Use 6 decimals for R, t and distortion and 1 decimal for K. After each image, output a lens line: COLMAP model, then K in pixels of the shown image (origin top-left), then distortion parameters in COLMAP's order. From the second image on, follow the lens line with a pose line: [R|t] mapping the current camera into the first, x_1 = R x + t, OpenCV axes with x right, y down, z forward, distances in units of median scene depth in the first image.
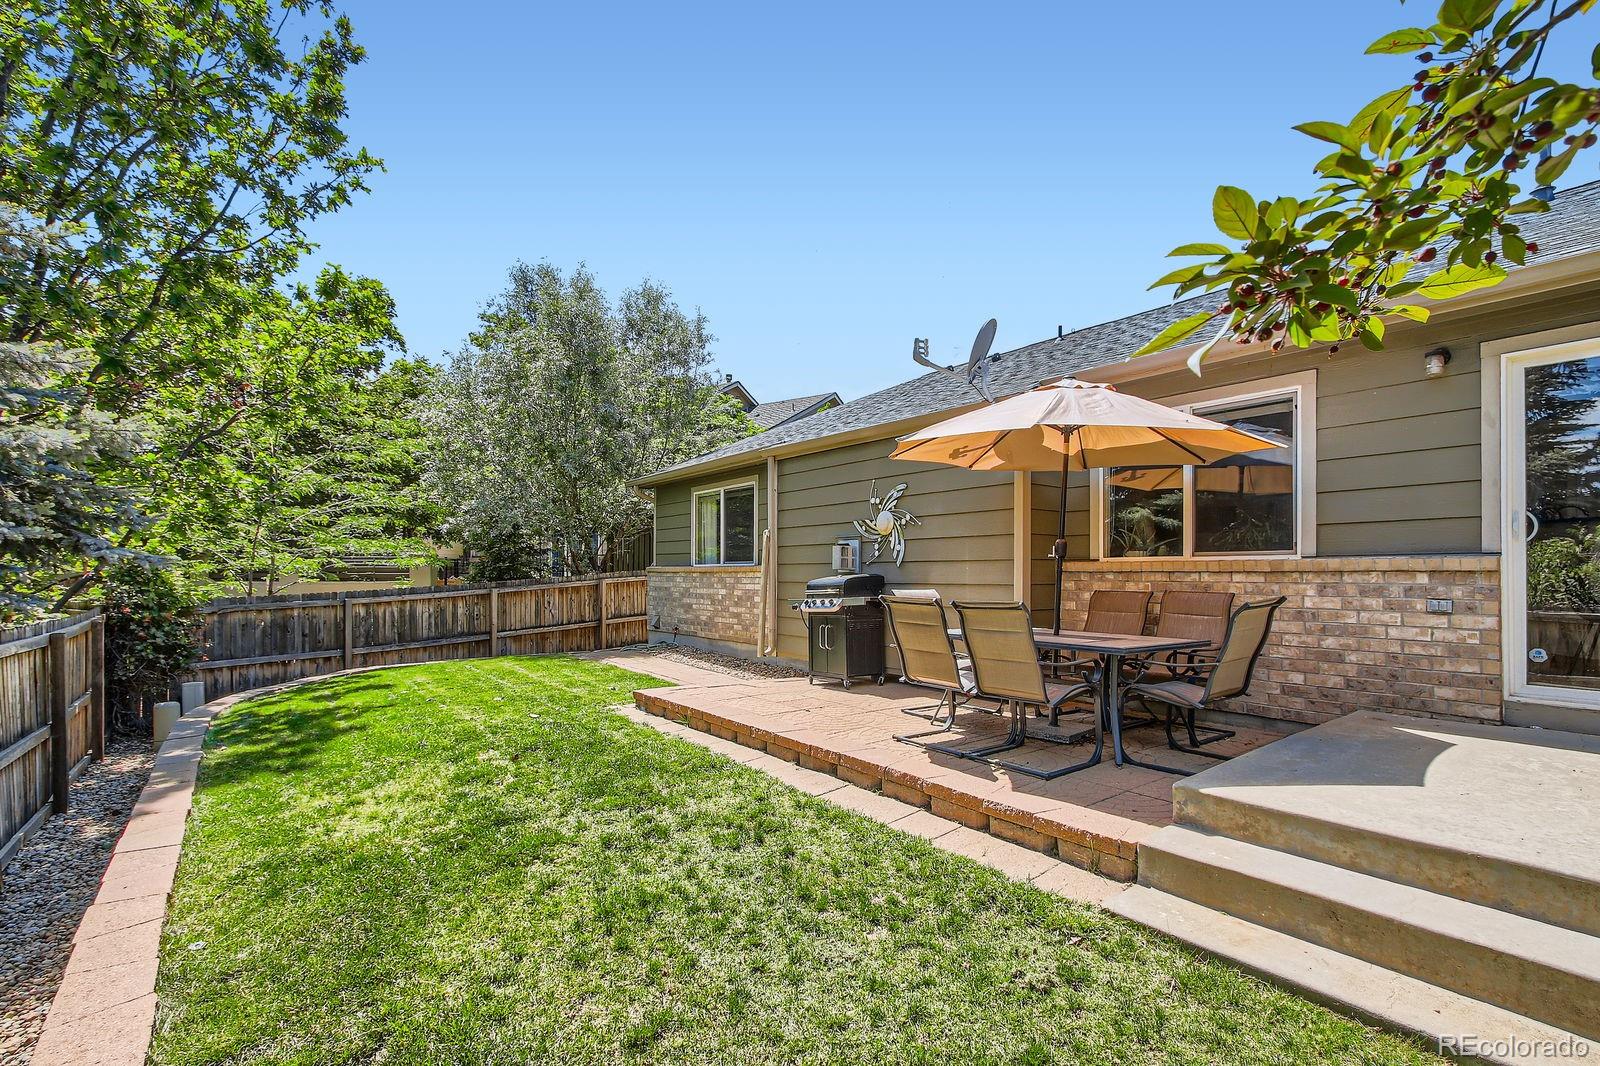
lens RADIAL K [[733.8, 0, 832.2], [0, 733.8, 568.9], [0, 0, 1]] dist [0.000204, -0.001283]
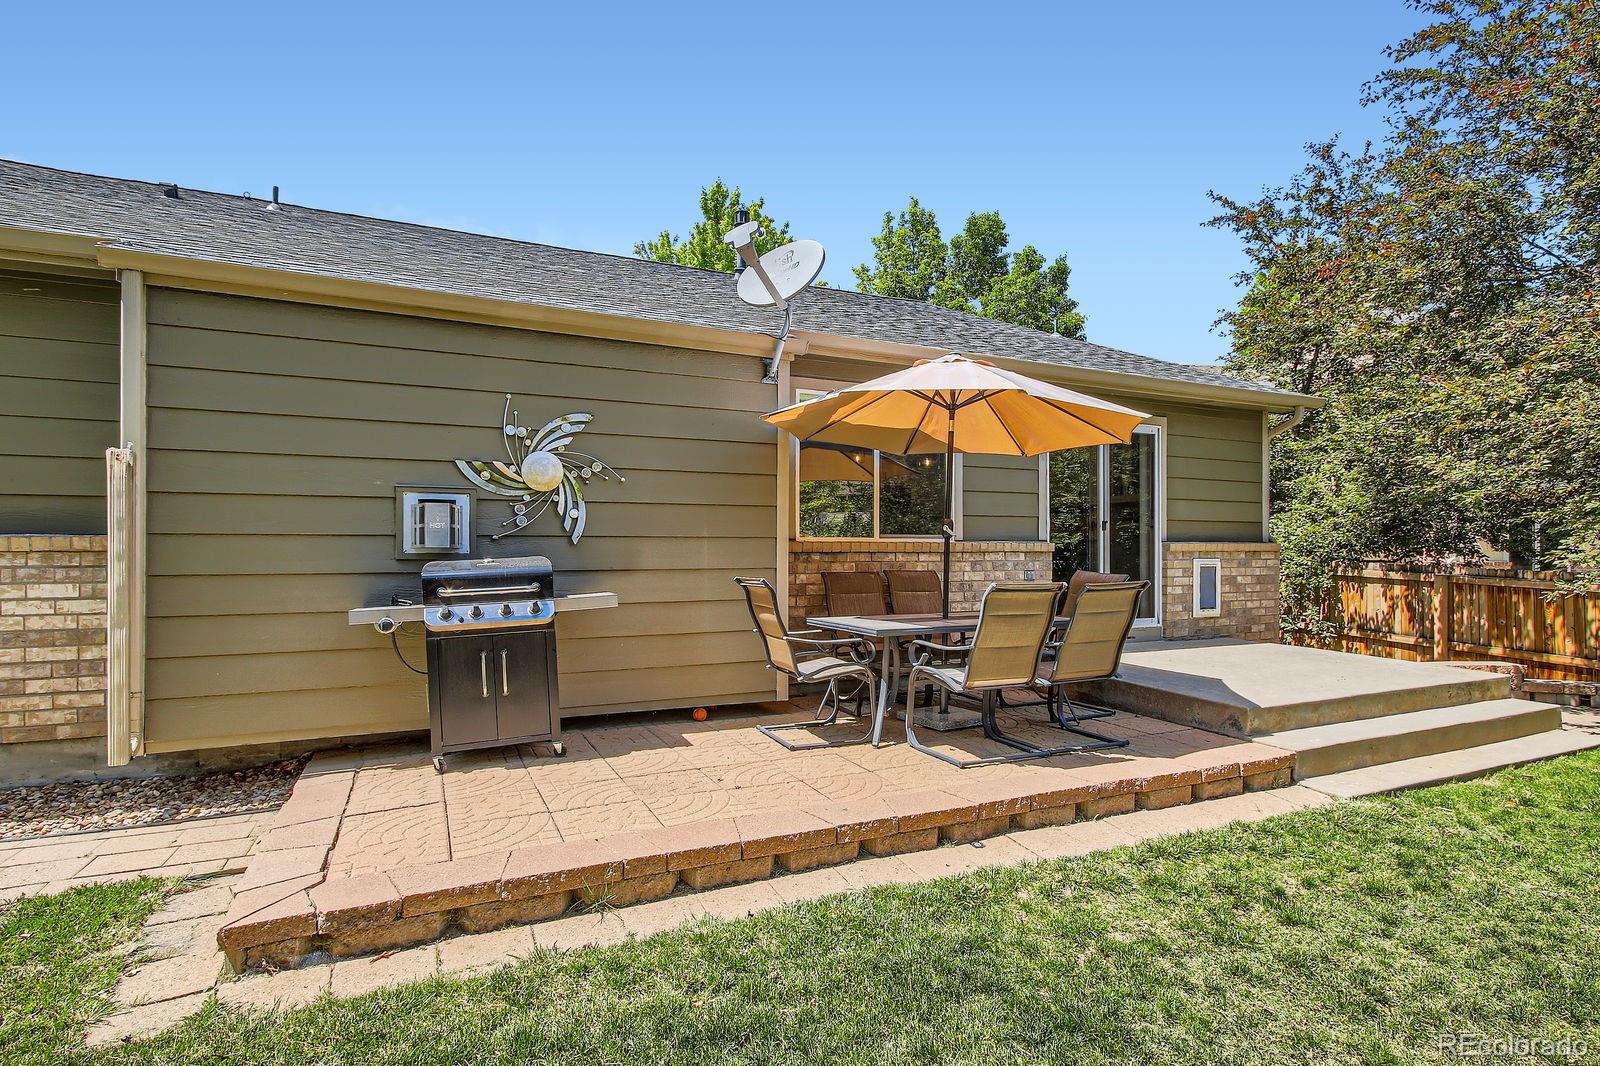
lens RADIAL K [[812.9, 0, 802.1], [0, 812.9, 544.0], [0, 0, 1]] dist [0.004509, 0.000426]
pose [[0.233851, 0.009166, 0.972229, -0.709642], [-0.003852, 0.999956, -0.008501, 0.002517], [-0.972265, -0.001757, 0.233876, 0.857808]]
